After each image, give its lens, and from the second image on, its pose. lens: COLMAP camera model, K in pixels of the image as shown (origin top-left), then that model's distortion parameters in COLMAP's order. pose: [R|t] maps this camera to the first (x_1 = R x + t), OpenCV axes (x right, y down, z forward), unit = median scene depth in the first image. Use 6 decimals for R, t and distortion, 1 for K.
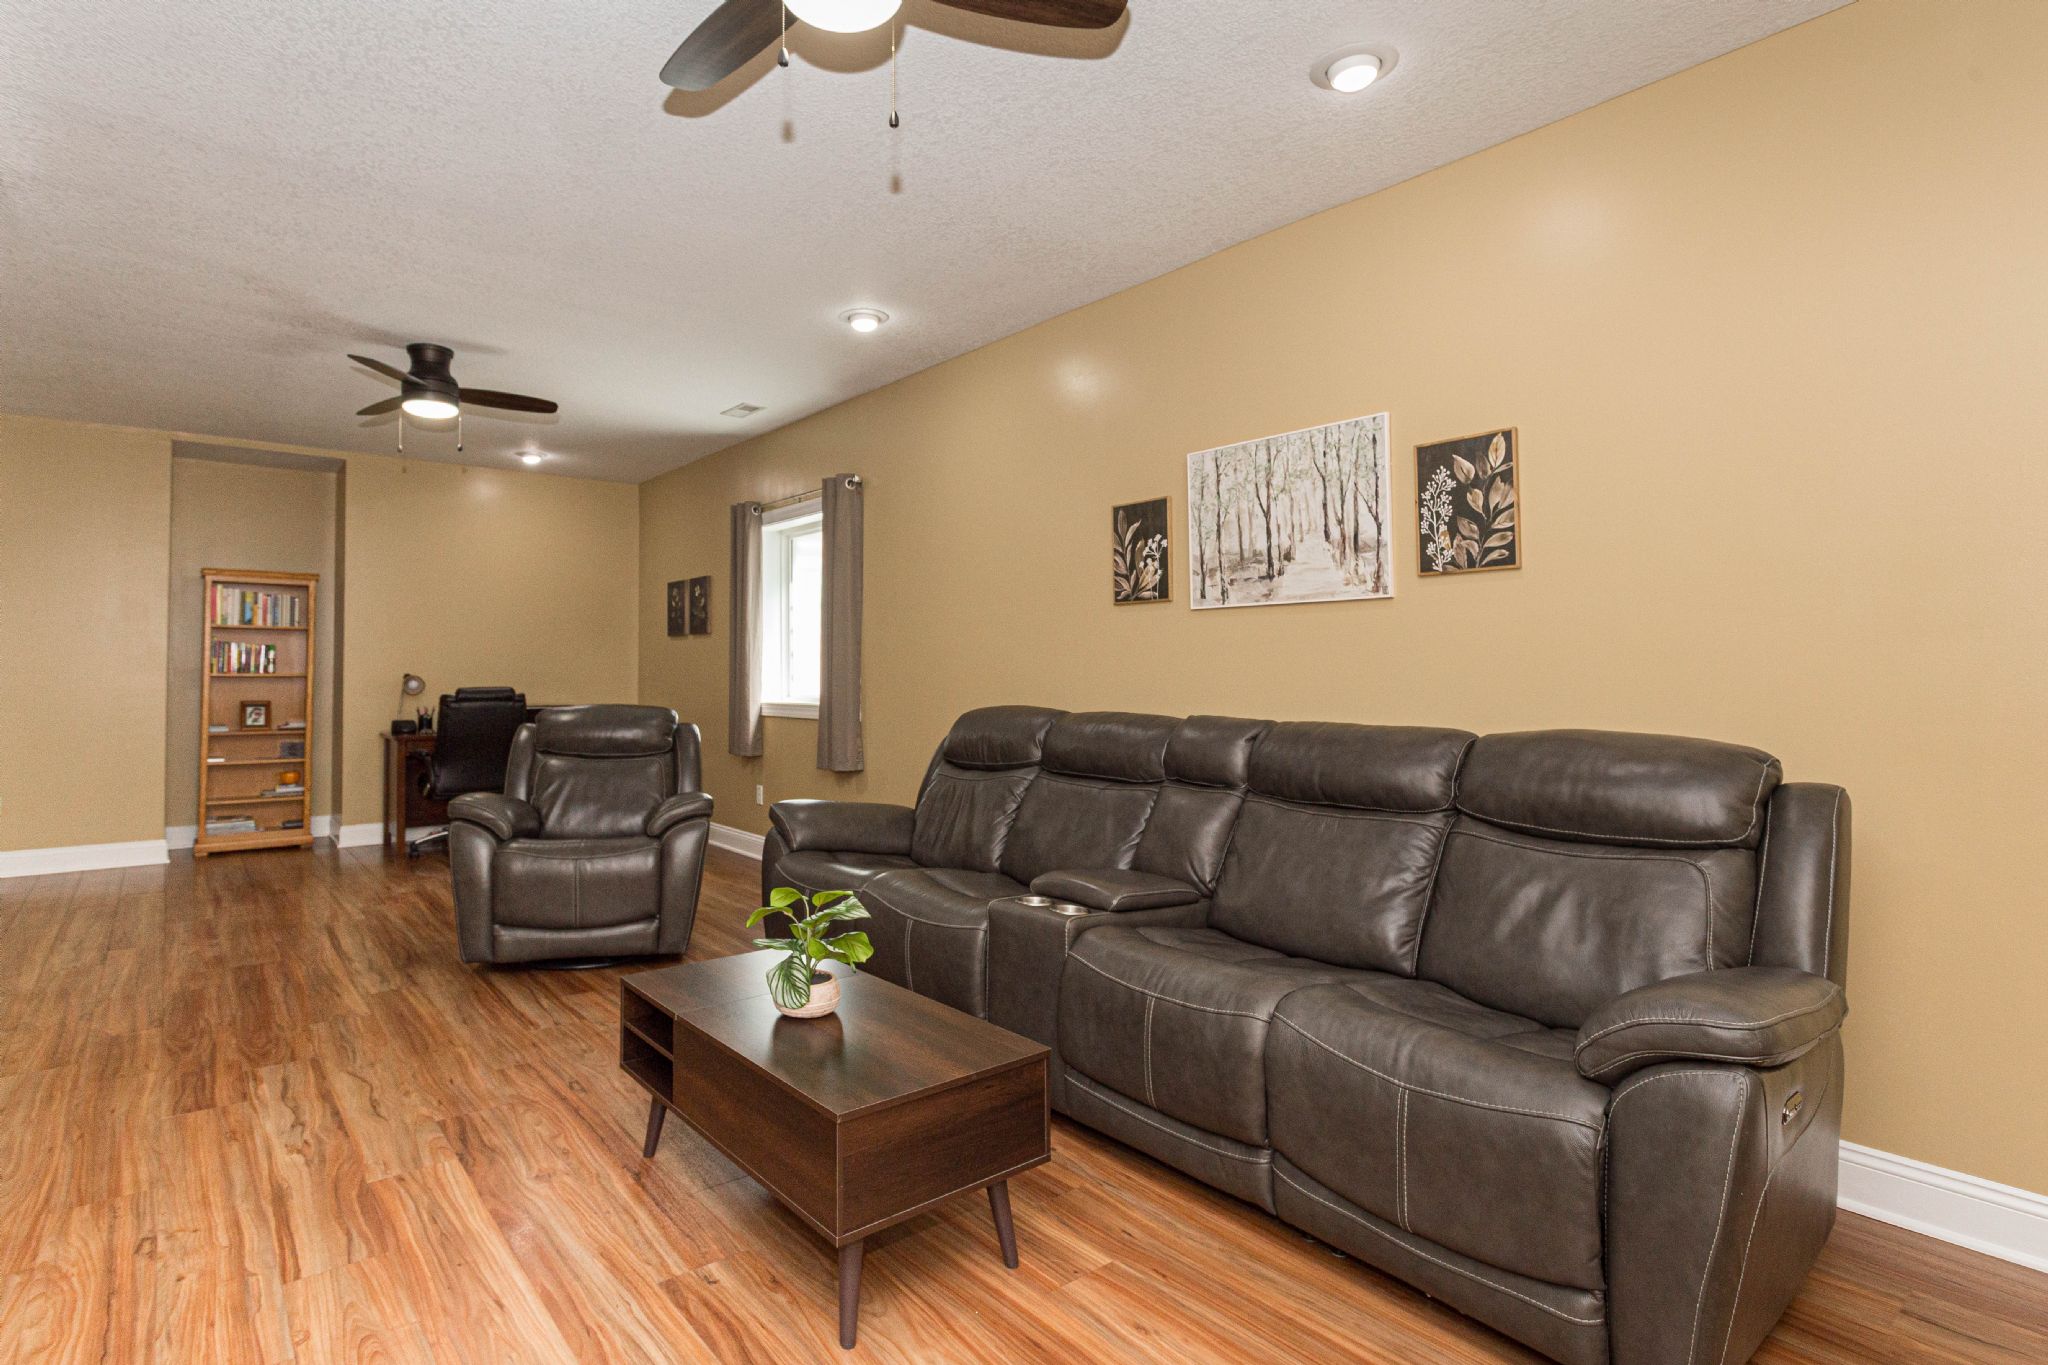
lens RADIAL K [[1007.7, 0, 991.6], [0, 1007.7, 641.8], [0, 0, 1]] dist [0.001174, 0.000369]
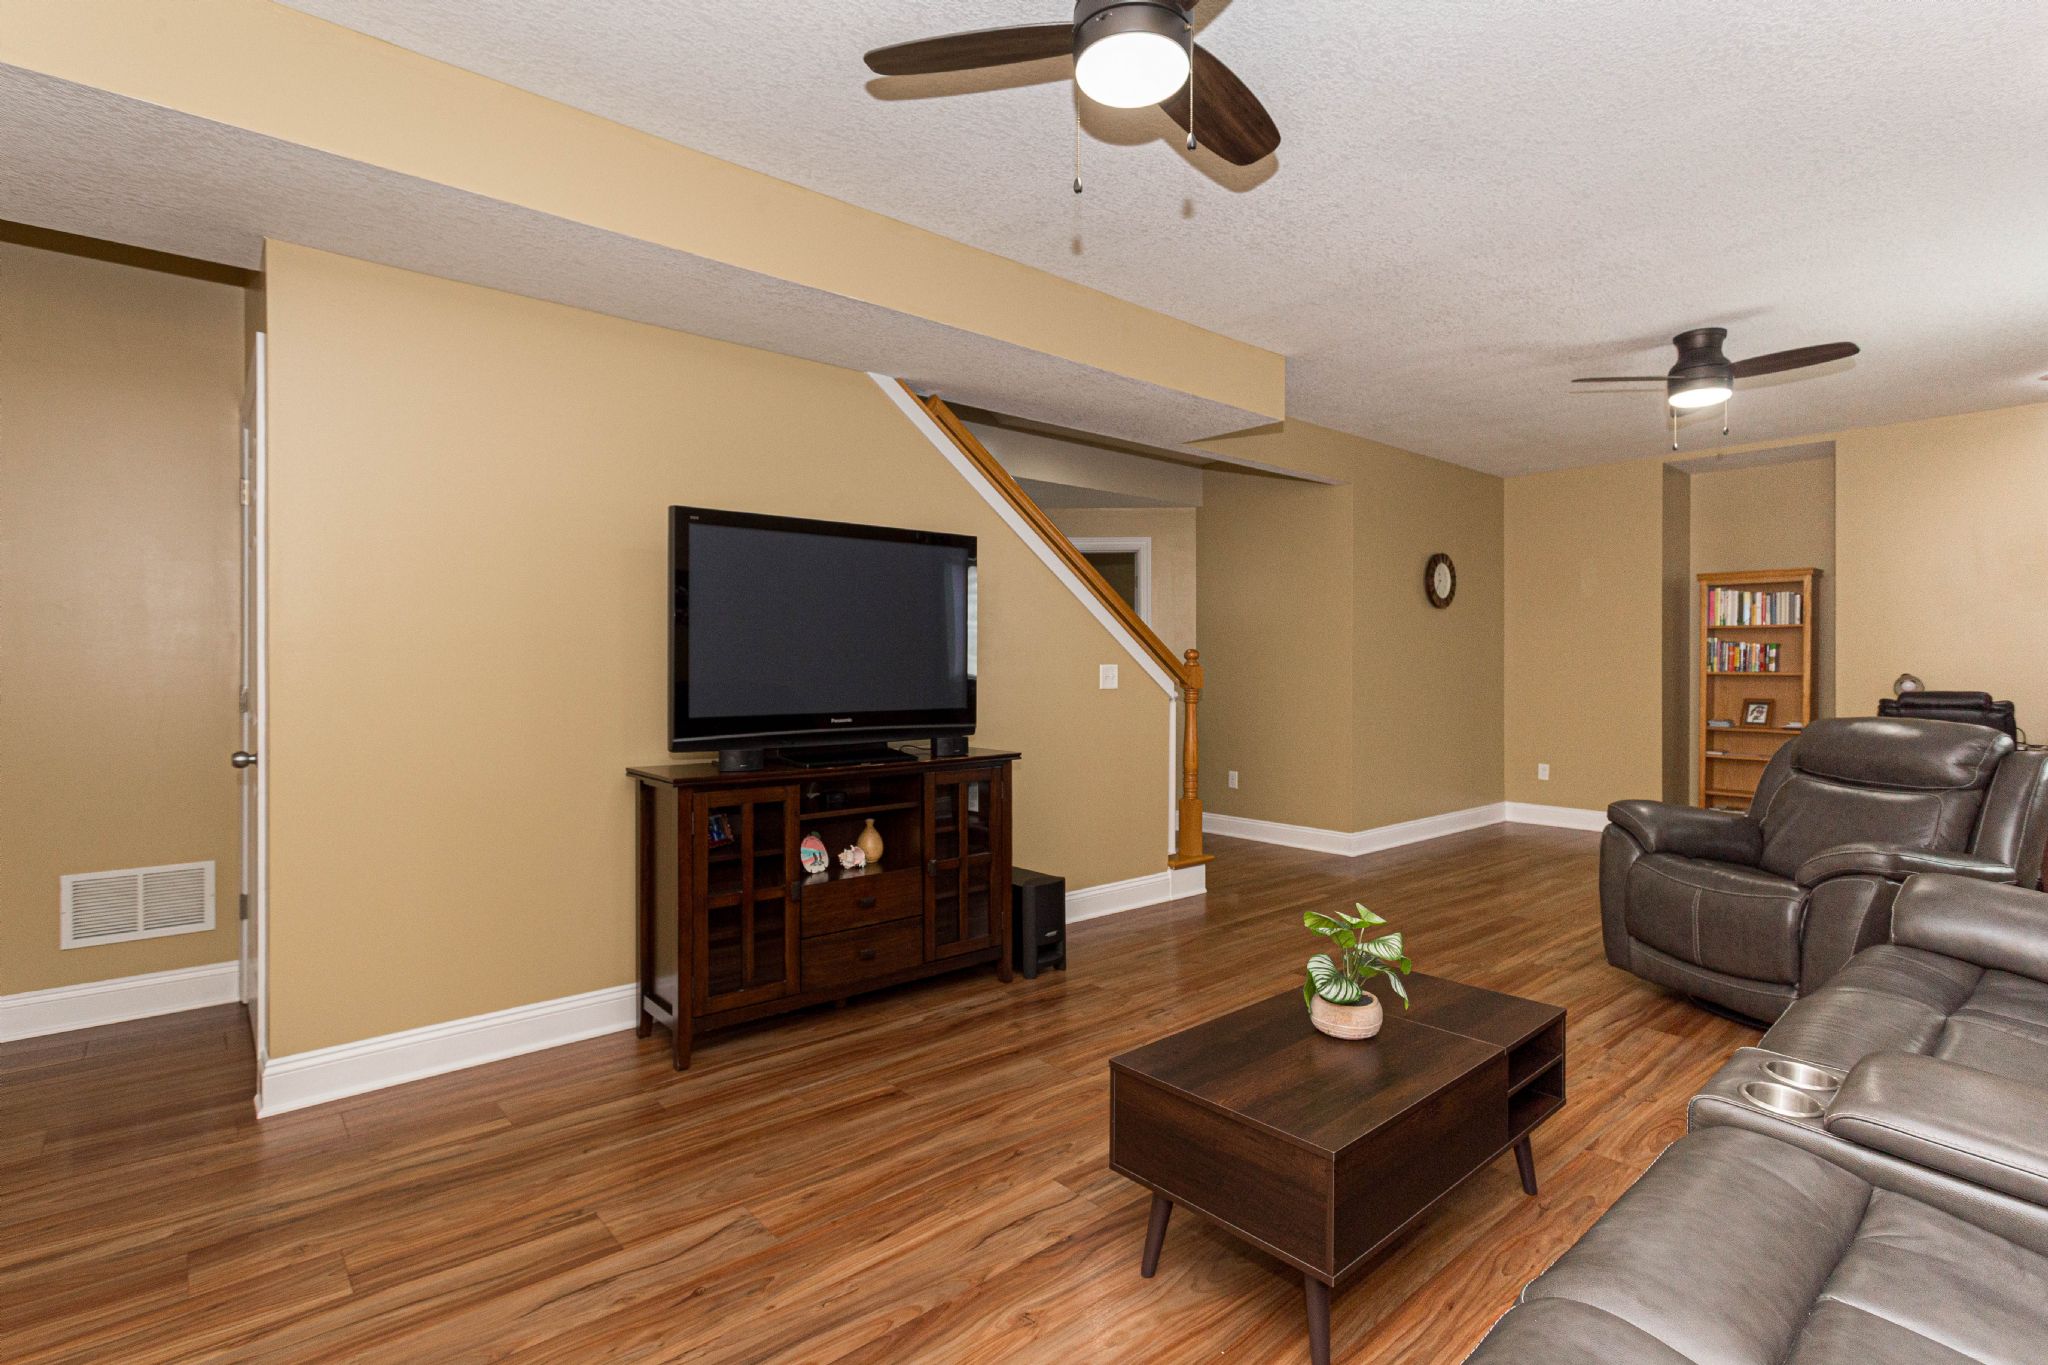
lens RADIAL K [[1002.2, 0, 1024.0], [0, 1002.2, 682.5], [0, 0, 1]] dist [0.000031, -0.000056]
pose [[0.035660, 0.018111, -0.999200, 0.370575], [0.030743, 0.999343, 0.019211, -0.000268], [0.998891, -0.031403, 0.035079, 0.320910]]
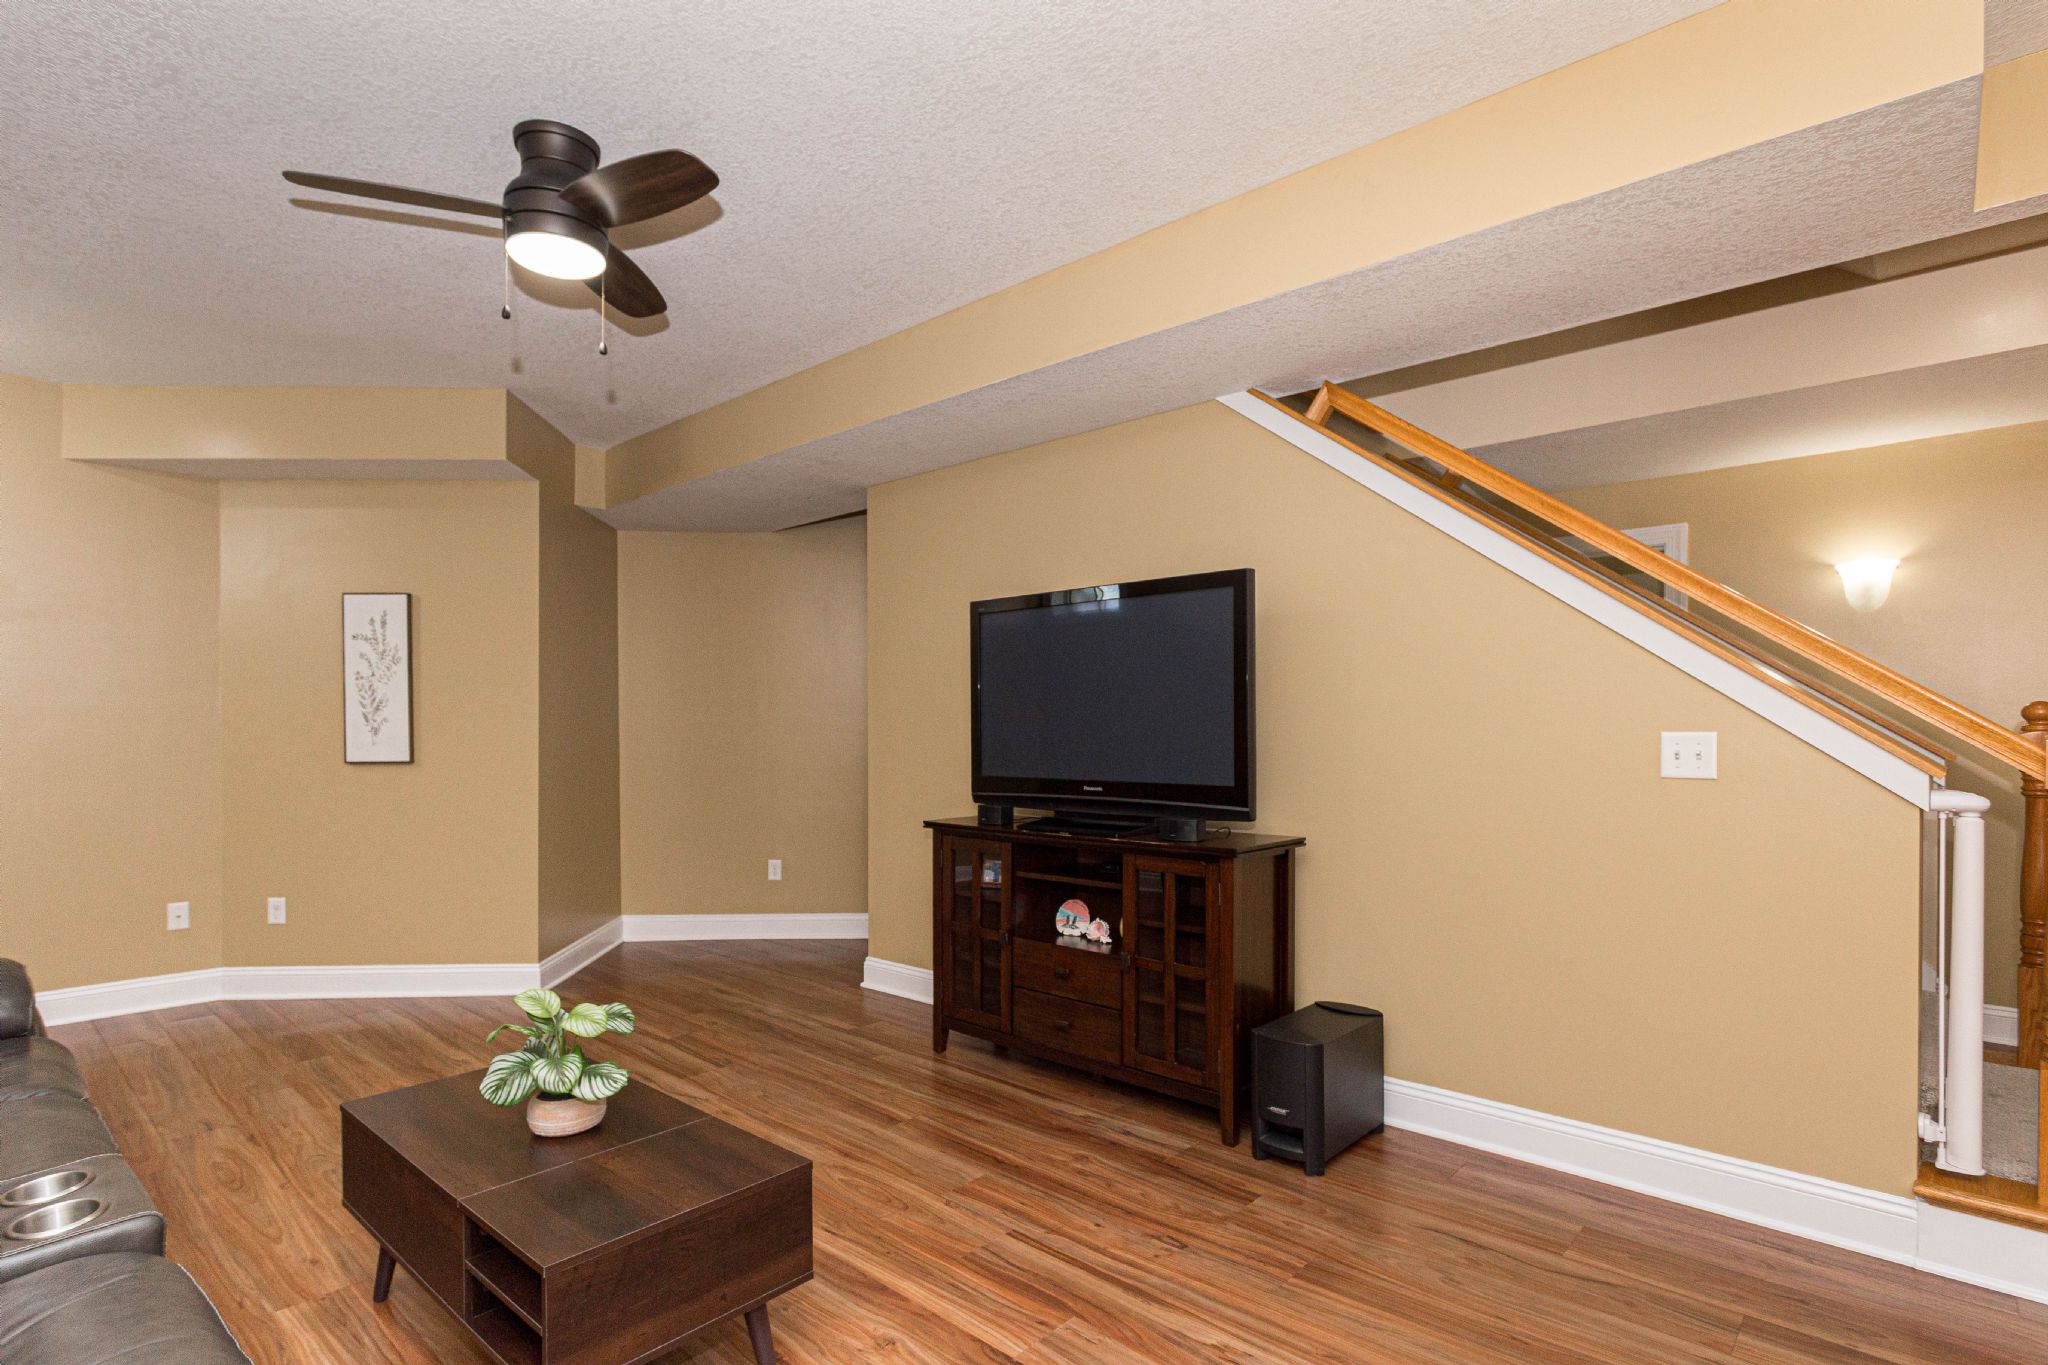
lens RADIAL K [[1004.1, 0, 1021.1], [0, 1004.1, 767.0], [0, 0, 1]] dist [-0.000069, -0.000037]
pose [[-0.990155, -0.002131, -0.139960, -0.220441], [-0.001022, 0.999967, -0.007999, 0.027905], [0.139973, -0.007777, -0.990125, 0.927693]]
